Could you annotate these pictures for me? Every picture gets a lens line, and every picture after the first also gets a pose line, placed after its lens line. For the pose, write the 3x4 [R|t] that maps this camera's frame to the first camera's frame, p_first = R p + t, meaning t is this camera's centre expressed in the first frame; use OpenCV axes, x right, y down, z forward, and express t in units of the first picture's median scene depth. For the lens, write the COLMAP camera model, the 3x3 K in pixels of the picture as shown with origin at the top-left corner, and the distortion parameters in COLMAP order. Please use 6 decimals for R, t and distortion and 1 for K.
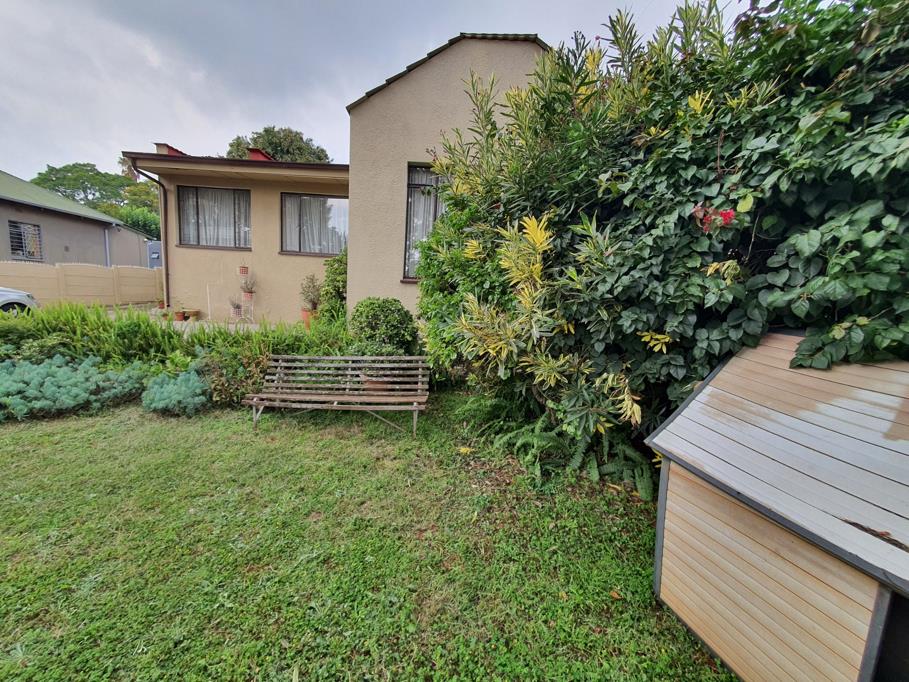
lens RADIAL K [[361.0, 0, 444.2], [0, 361.0, 345.5], [0, 0, 1]] dist [0.009971, 0.000043]
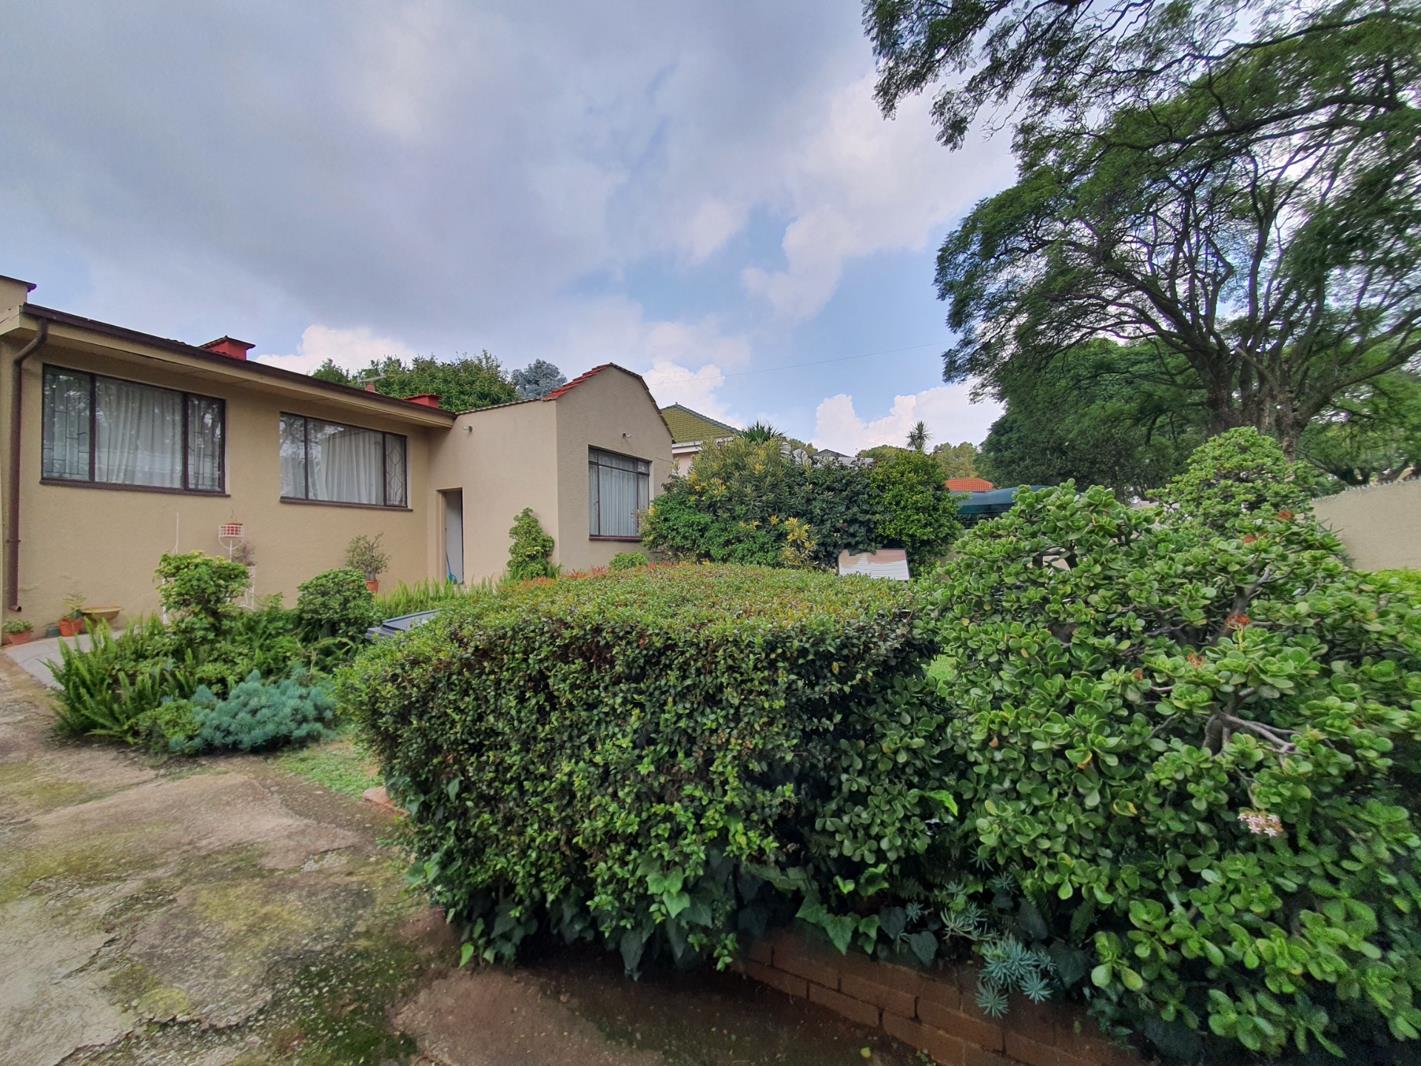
lens RADIAL K [[564.4, 0, 694.4], [0, 564.4, 540.0], [0, 0, 1]] dist [0.009971, 0.000043]
pose [[0.426668, -0.045585, 0.903259, -1.234558], [0.153871, 0.987827, -0.022830, -0.061880], [-0.891223, 0.148726, 0.428488, -0.075163]]
